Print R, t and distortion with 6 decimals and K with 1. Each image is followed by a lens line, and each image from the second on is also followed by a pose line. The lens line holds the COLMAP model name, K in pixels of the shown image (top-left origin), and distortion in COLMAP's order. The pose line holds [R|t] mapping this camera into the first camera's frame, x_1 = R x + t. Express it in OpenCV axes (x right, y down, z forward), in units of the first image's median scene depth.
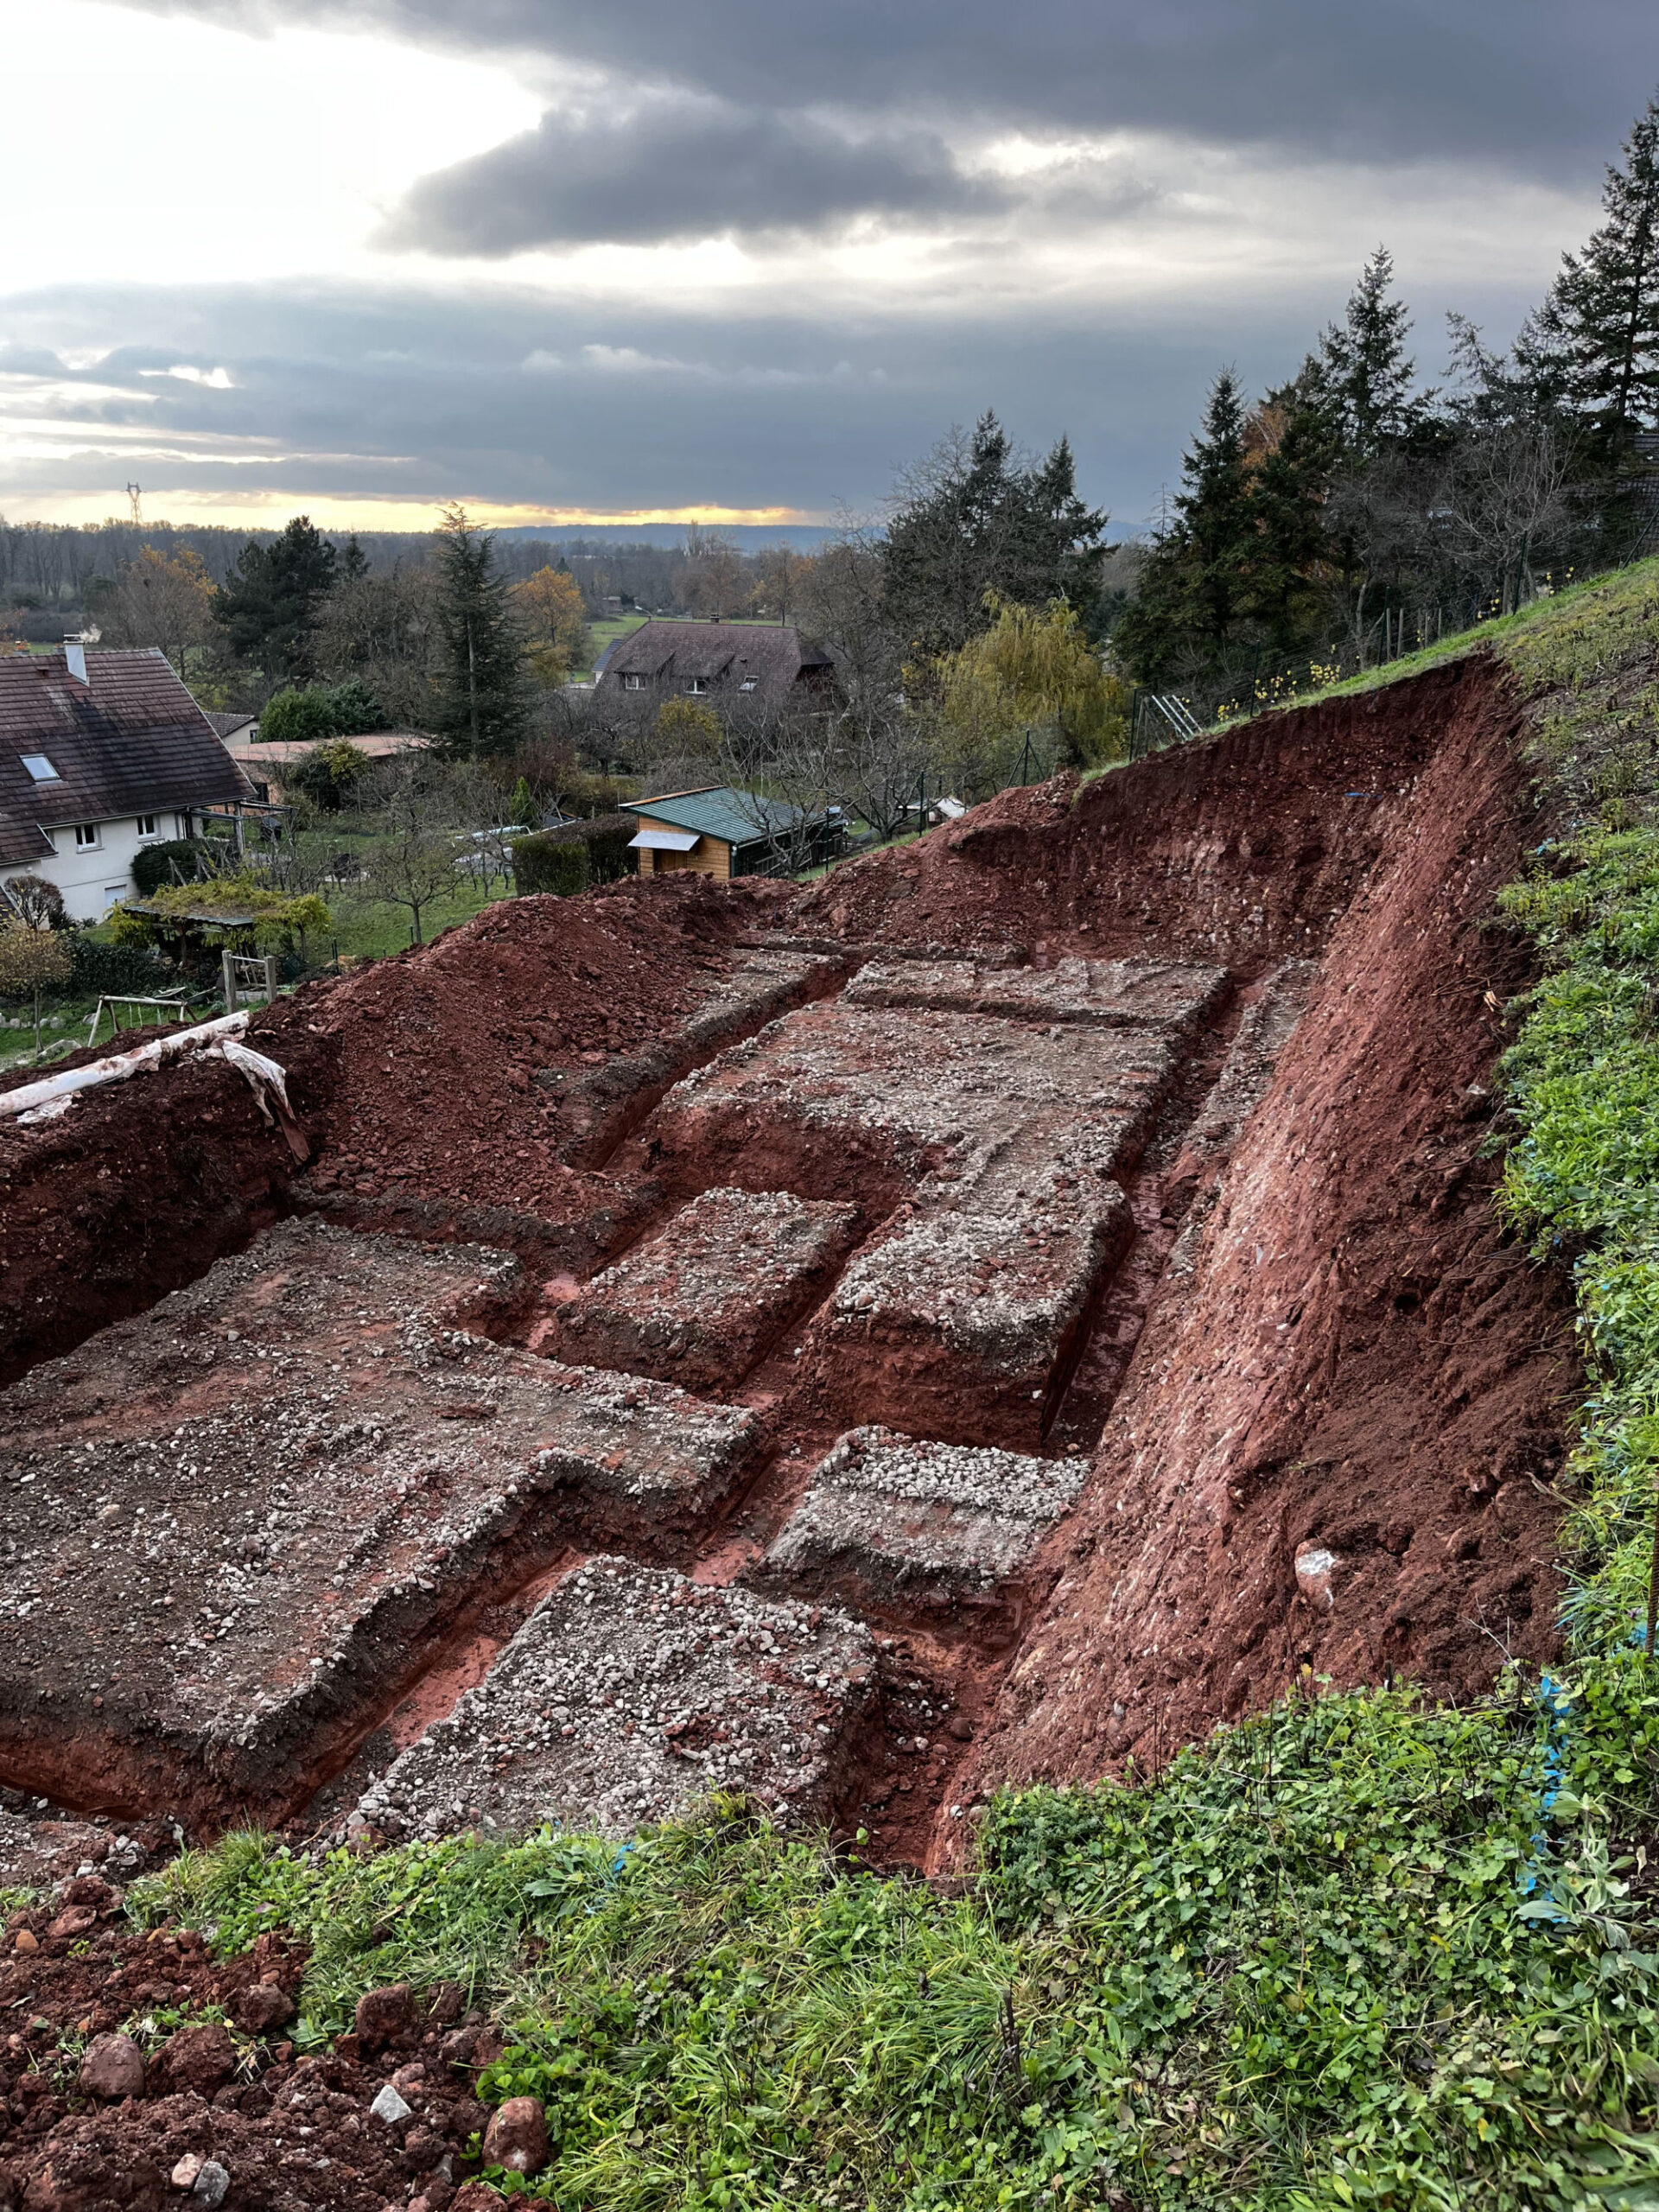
lens RADIAL K [[1690.5, 0, 845.4], [0, 1690.5, 1102.4], [0, 0, 1]] dist [0.009367, 0.005520]
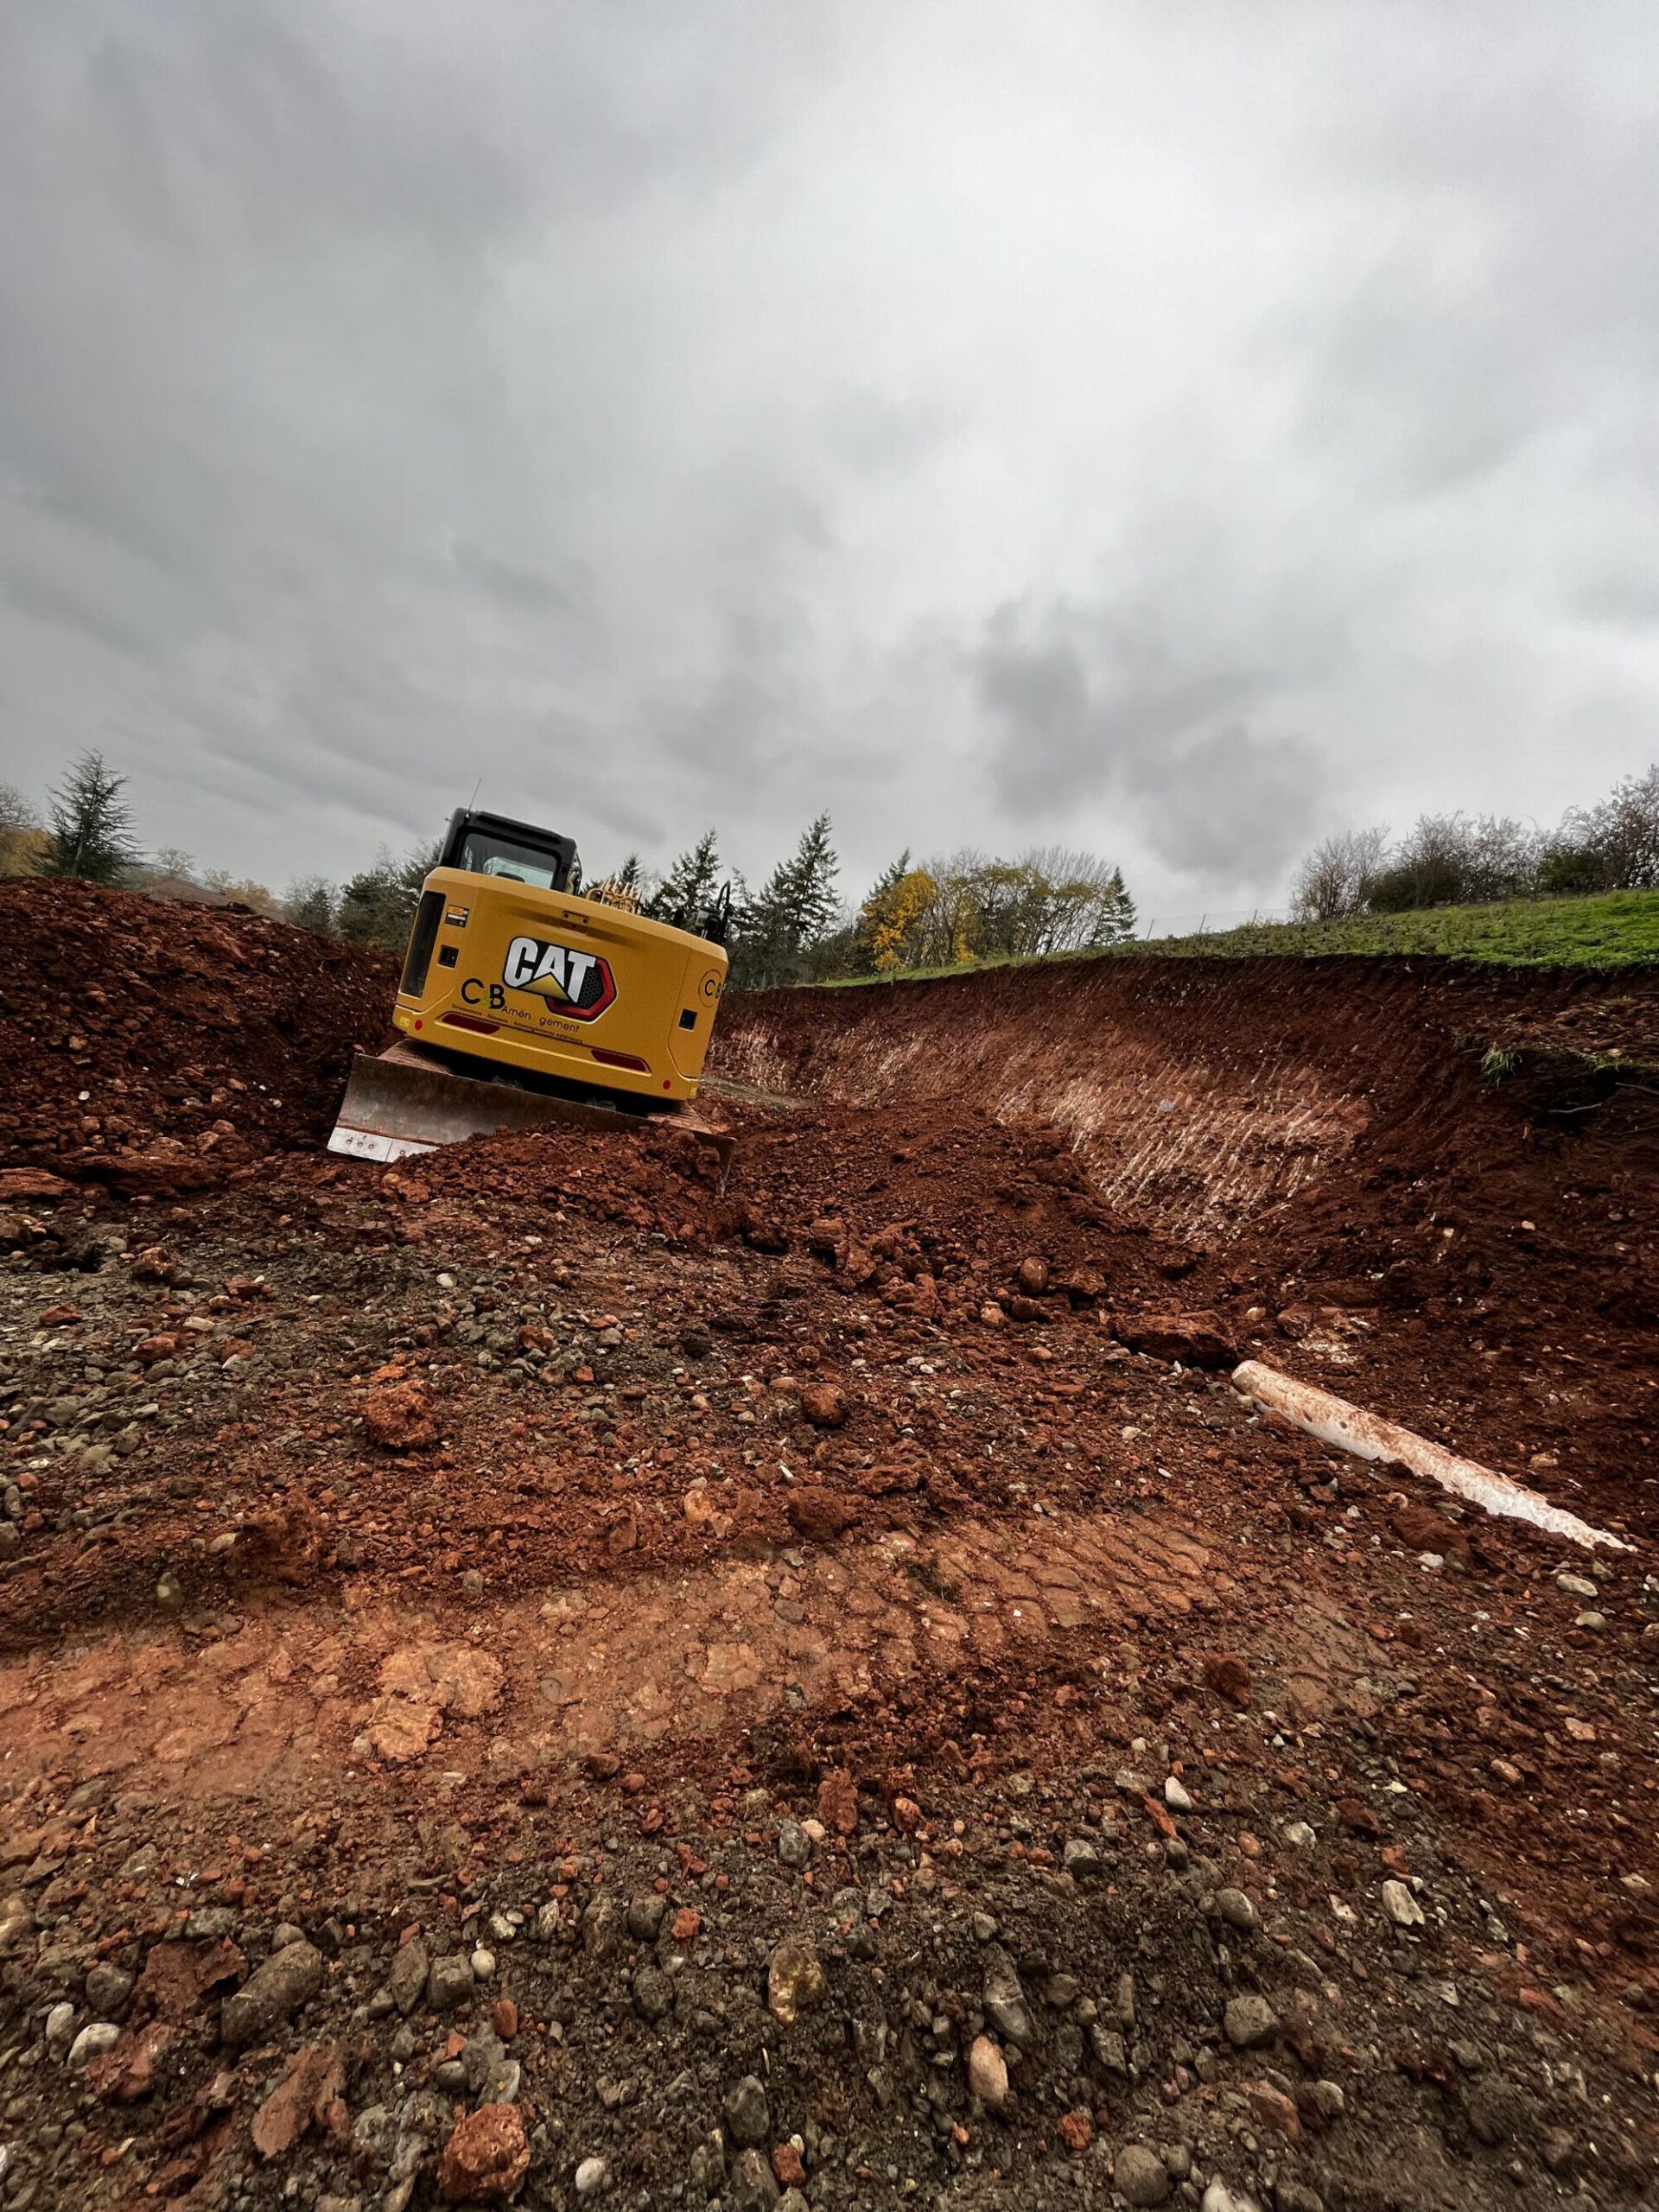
lens RADIAL K [[899.0, 0, 833.9], [0, 899.0, 1103.8], [0, 0, 1]] dist [0.001054, -0.006617]
pose [[0.781970, 0.200322, 0.590249, -0.175482], [-0.082820, 0.971945, -0.220143, 0.080742], [-0.617789, 0.123261, 0.776623, 0.056102]]
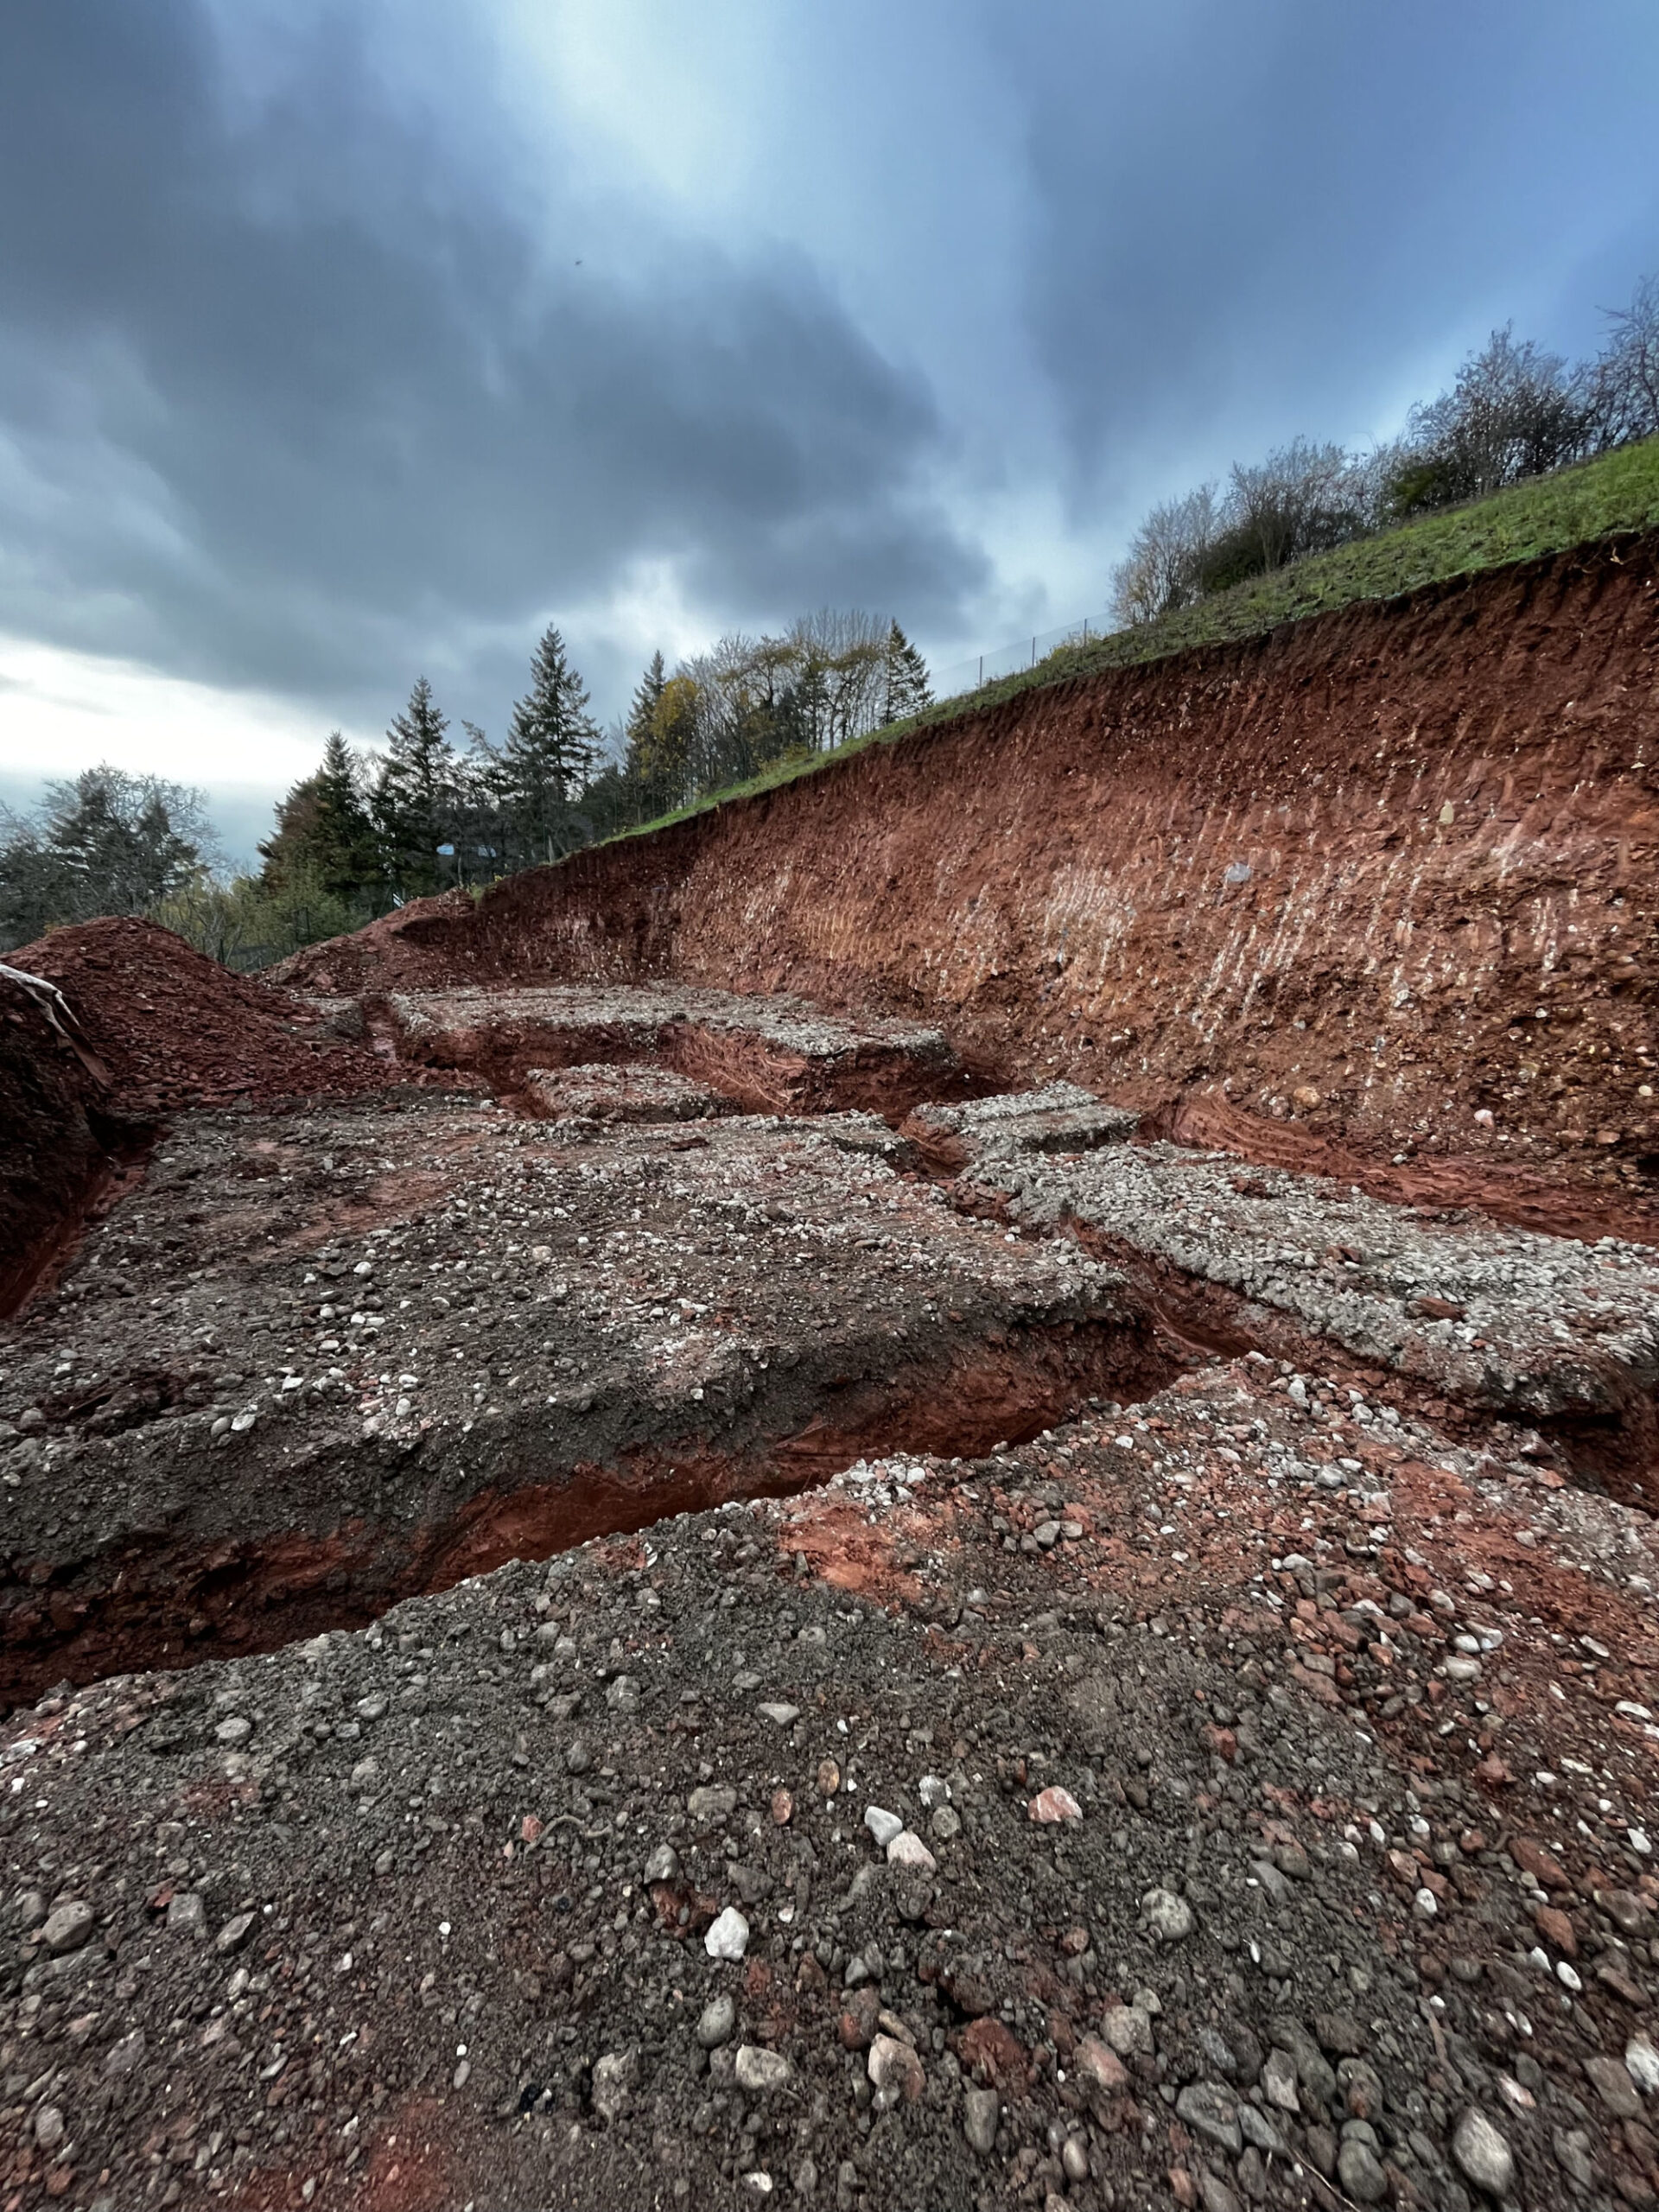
lens RADIAL K [[896.5, 0, 829.5], [0, 896.5, 1106.0], [0, 0, 1]] dist [-0.002638, -0.000113]
pose [[0.675972, -0.140417, 0.723426, -0.137761], [0.224689, 0.974207, -0.020857, 0.046991], [-0.701838, 0.176644, 0.690087, 0.140241]]
